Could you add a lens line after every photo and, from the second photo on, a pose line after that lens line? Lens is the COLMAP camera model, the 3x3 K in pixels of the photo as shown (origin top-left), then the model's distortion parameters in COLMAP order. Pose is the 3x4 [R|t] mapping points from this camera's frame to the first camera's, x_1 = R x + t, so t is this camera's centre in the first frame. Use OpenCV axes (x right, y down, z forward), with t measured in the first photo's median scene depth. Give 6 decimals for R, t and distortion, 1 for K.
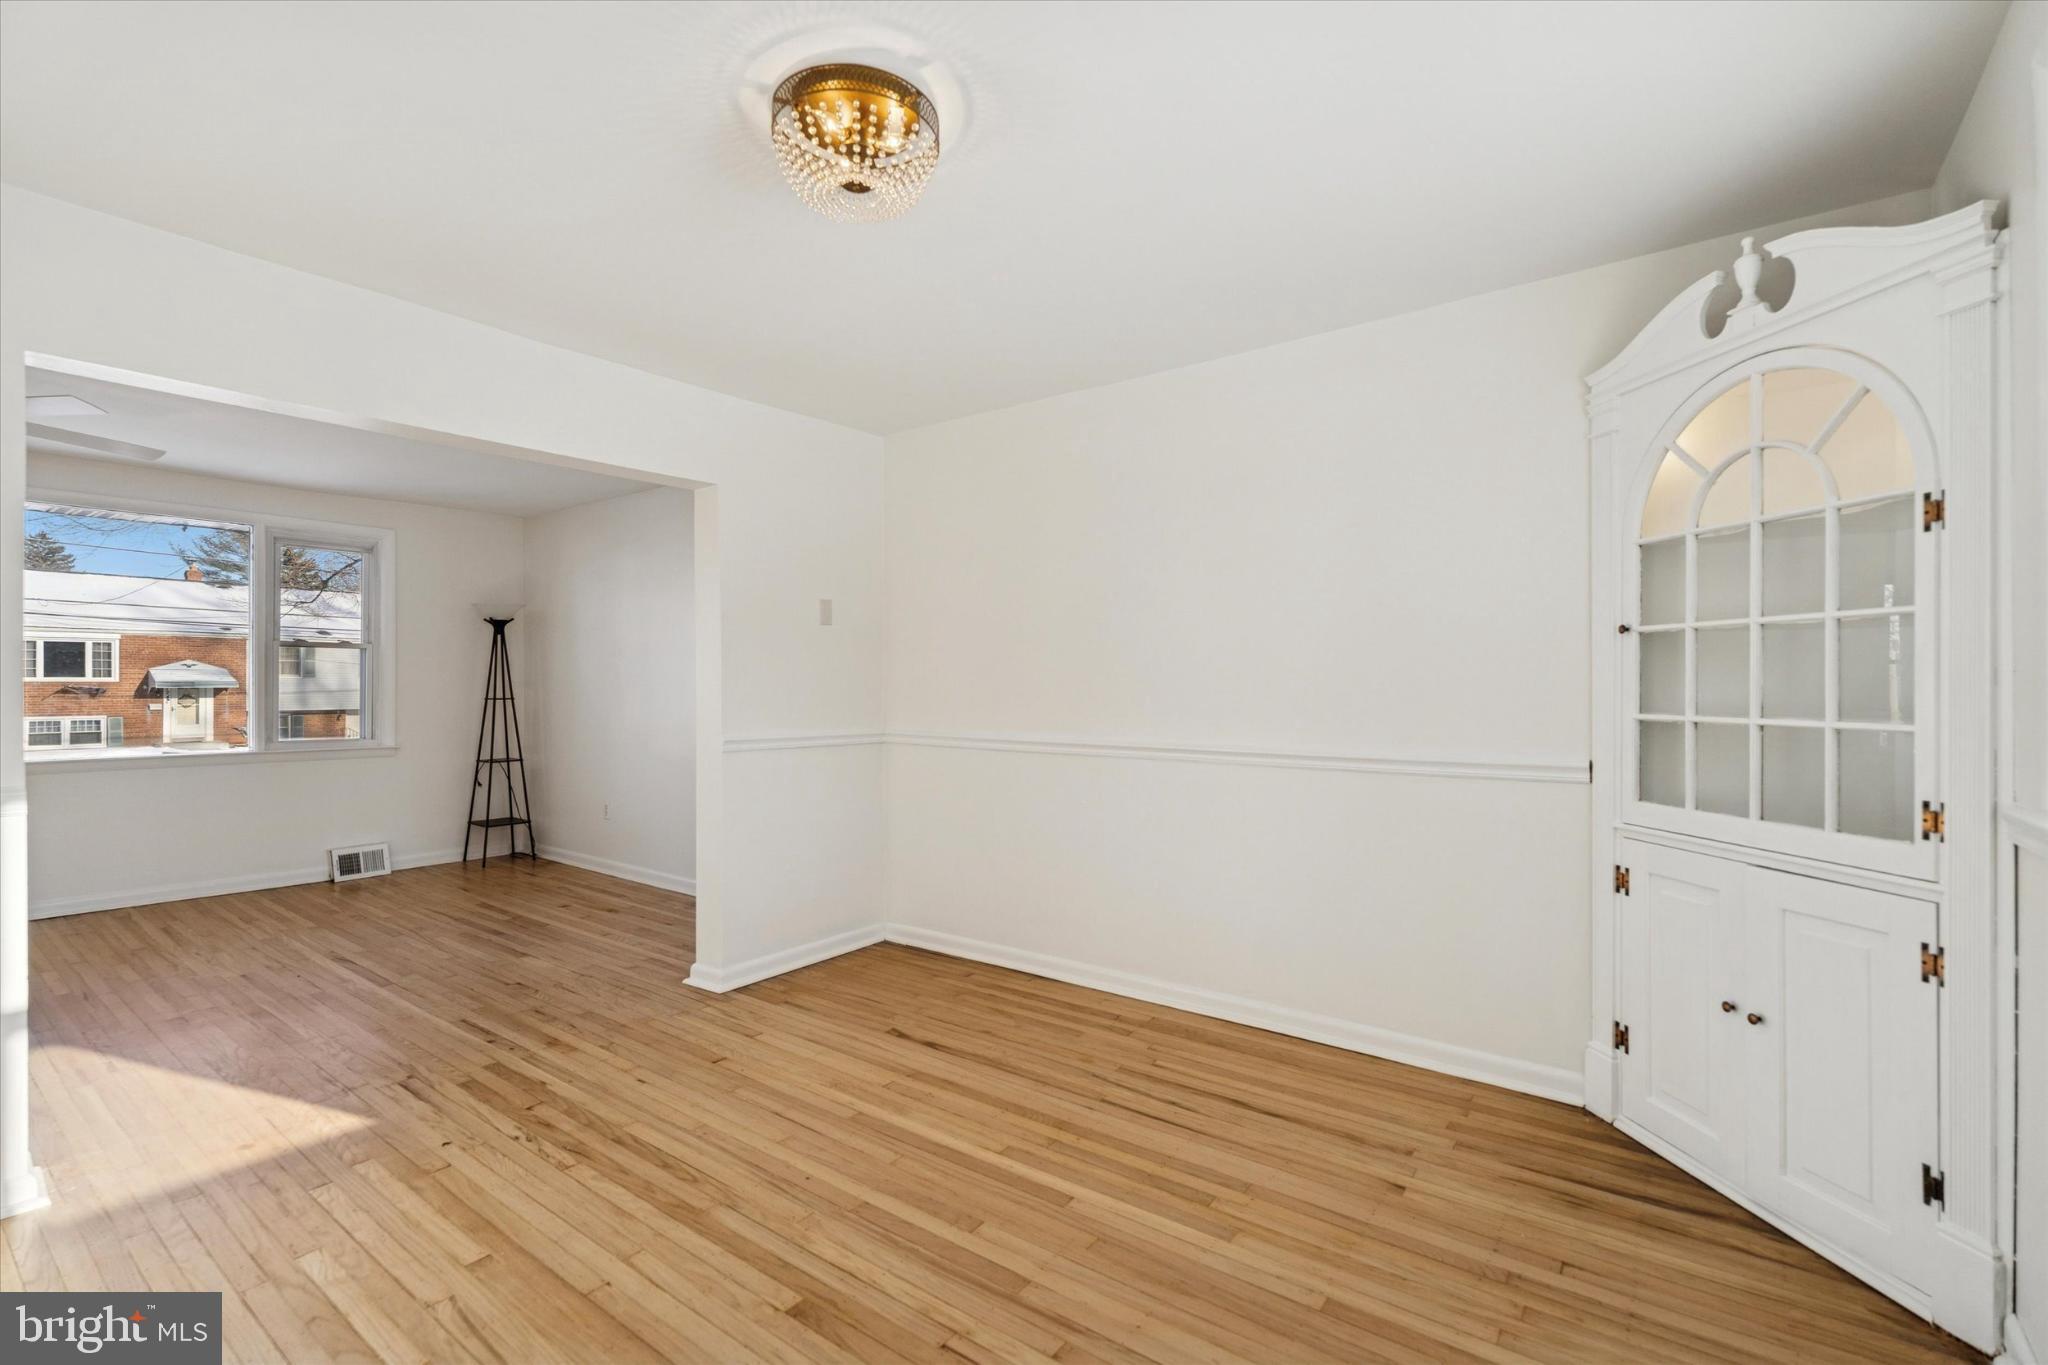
lens RADIAL K [[922.0, 0, 1012.0], [0, 922.0, 677.3], [0, 0, 1]] dist [0.000749, 0.000210]
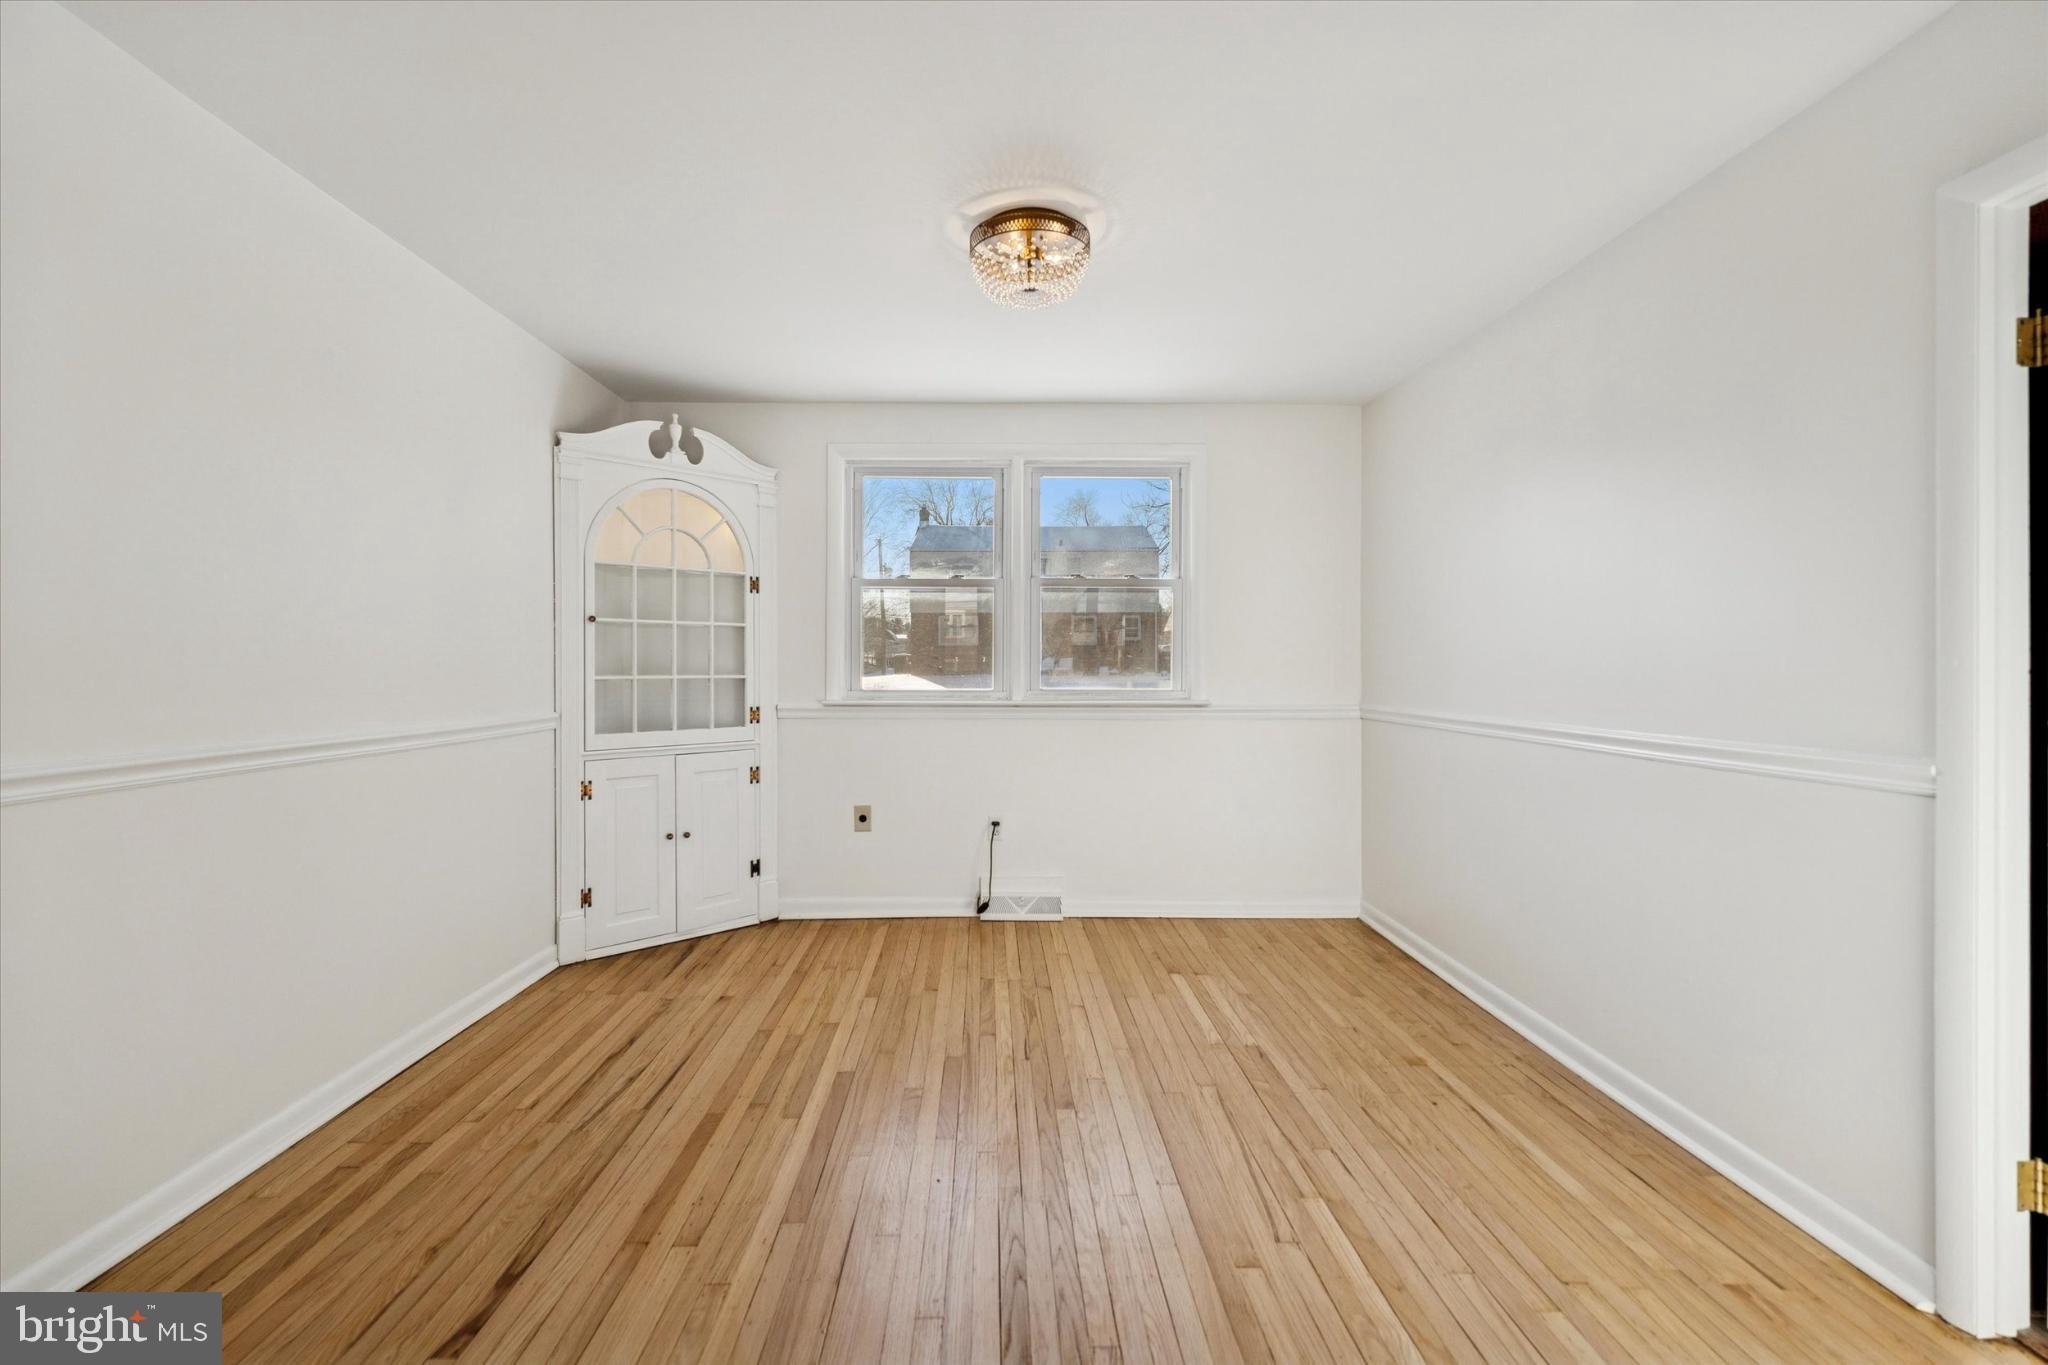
lens RADIAL K [[922.0, 0, 1012.0], [0, 922.0, 677.3], [0, 0, 1]] dist [0.000749, 0.000210]
pose [[-0.622191, -0.010501, 0.782795, -0.920503], [-0.004975, 0.999943, 0.009460, 0.023199], [-0.782849, 0.001992, -0.622208, 1.409655]]
